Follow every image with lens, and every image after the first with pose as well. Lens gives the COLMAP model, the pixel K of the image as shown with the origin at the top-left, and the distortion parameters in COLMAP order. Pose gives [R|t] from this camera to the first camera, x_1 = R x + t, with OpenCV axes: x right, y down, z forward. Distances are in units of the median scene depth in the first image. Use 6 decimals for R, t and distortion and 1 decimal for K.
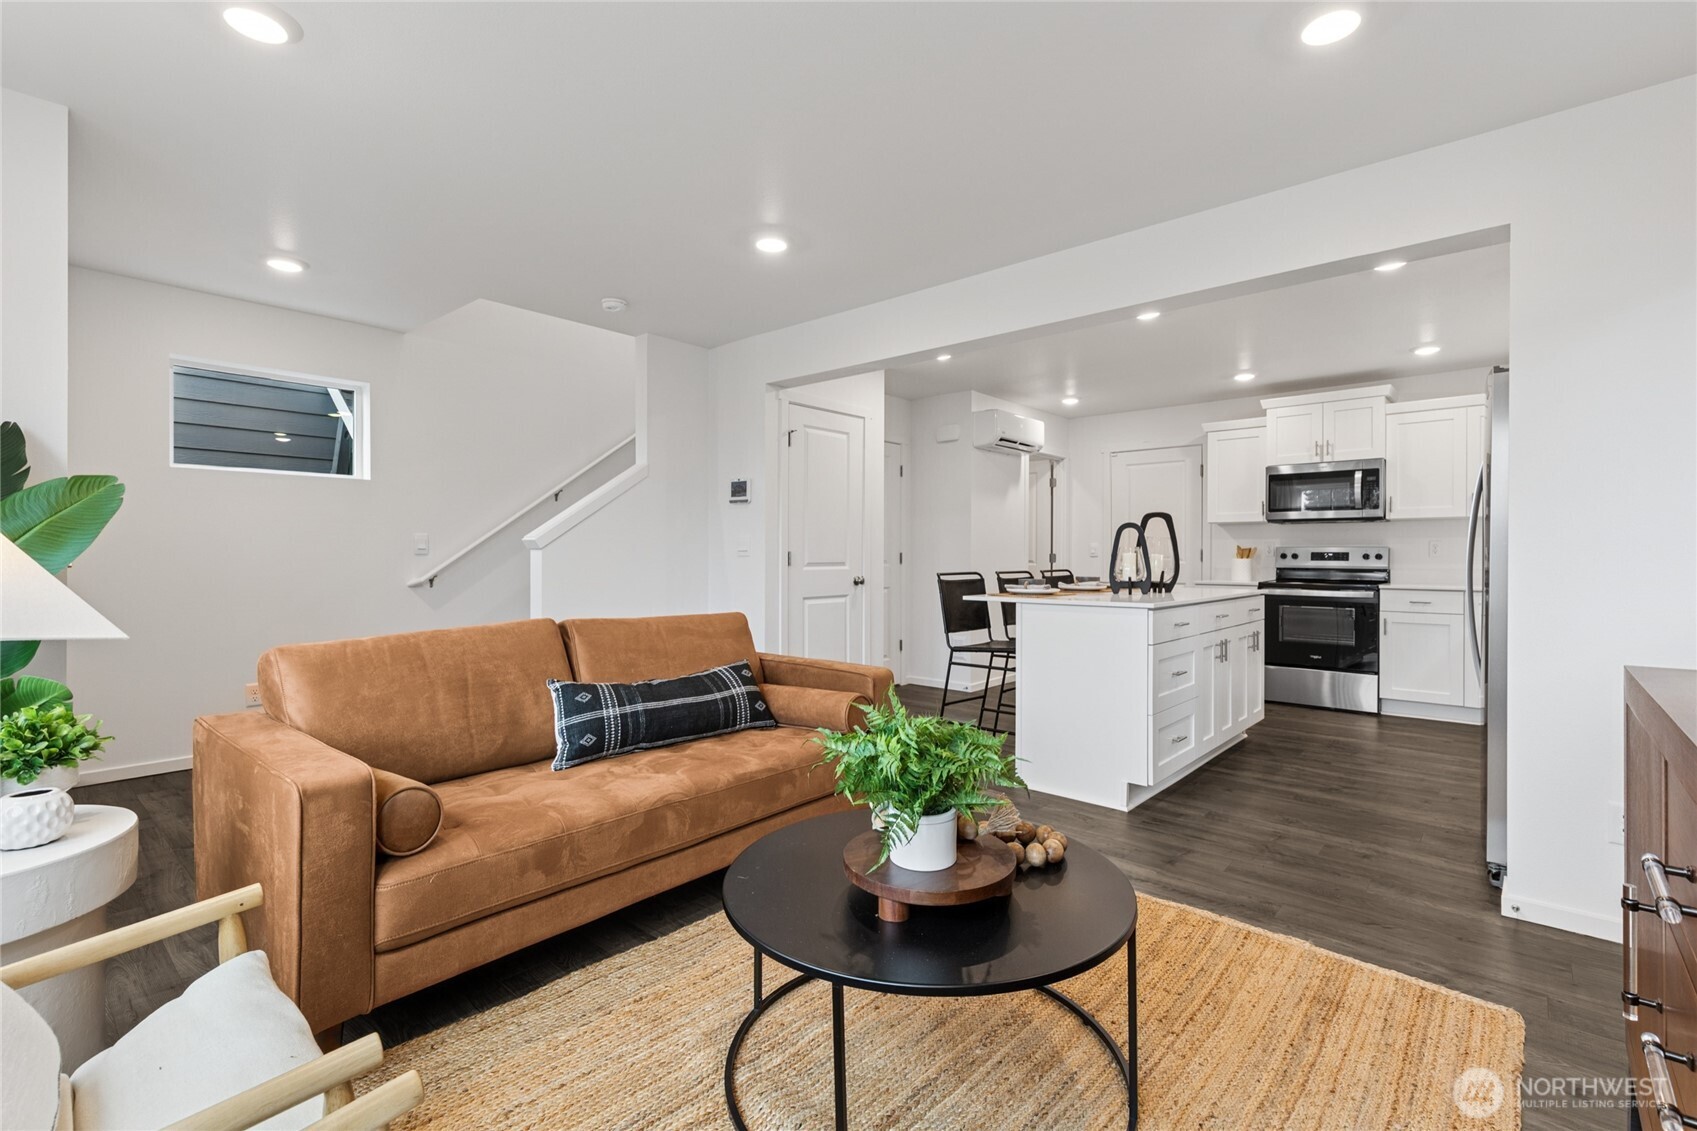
lens RADIAL K [[891.5, 0, 853.3], [0, 891.5, 591.6], [0, 0, 1]] dist [0.000004, -0.043433]
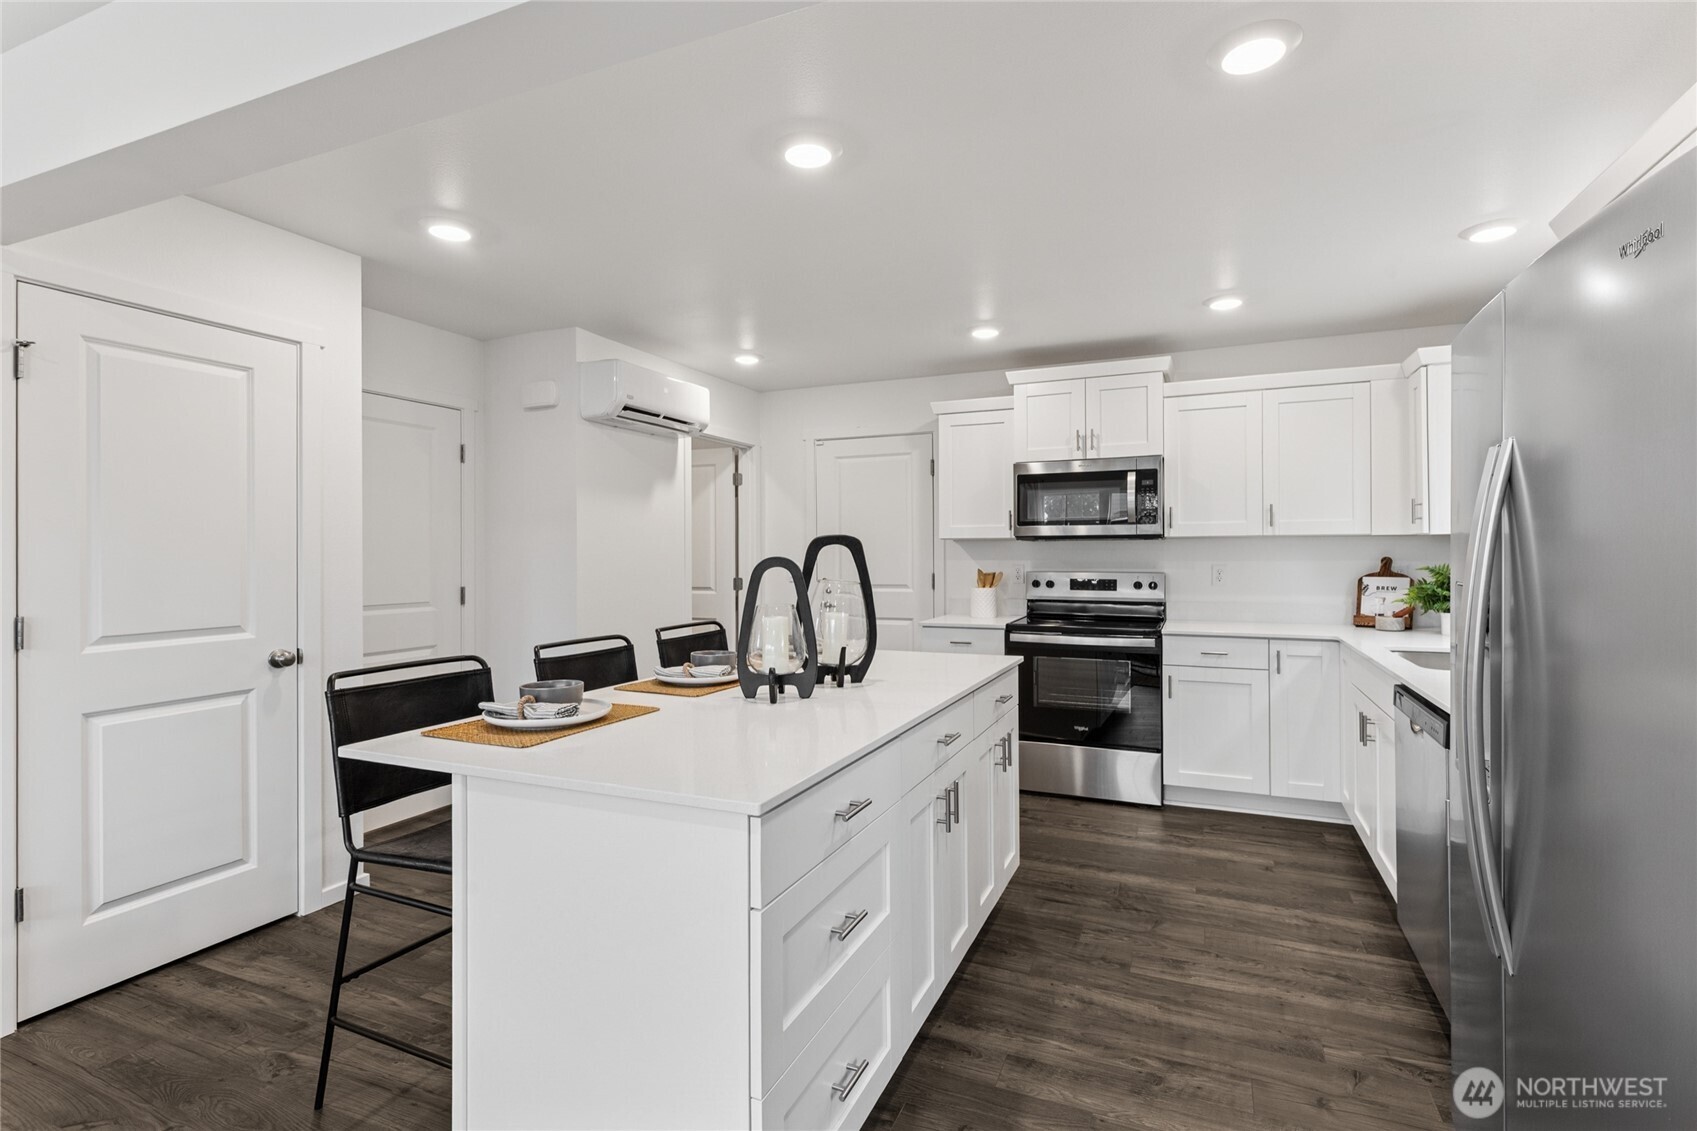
lens RADIAL K [[812.8, 0, 848.5], [0, 812.8, 565.5], [0, 0, 1]] dist [0.000518, -0.000070]
pose [[0.970277, -0.001591, 0.241991, 0.175017], [0.005817, 0.999843, -0.016748, -0.047451], [-0.241927, 0.017658, 0.970134, 0.396155]]
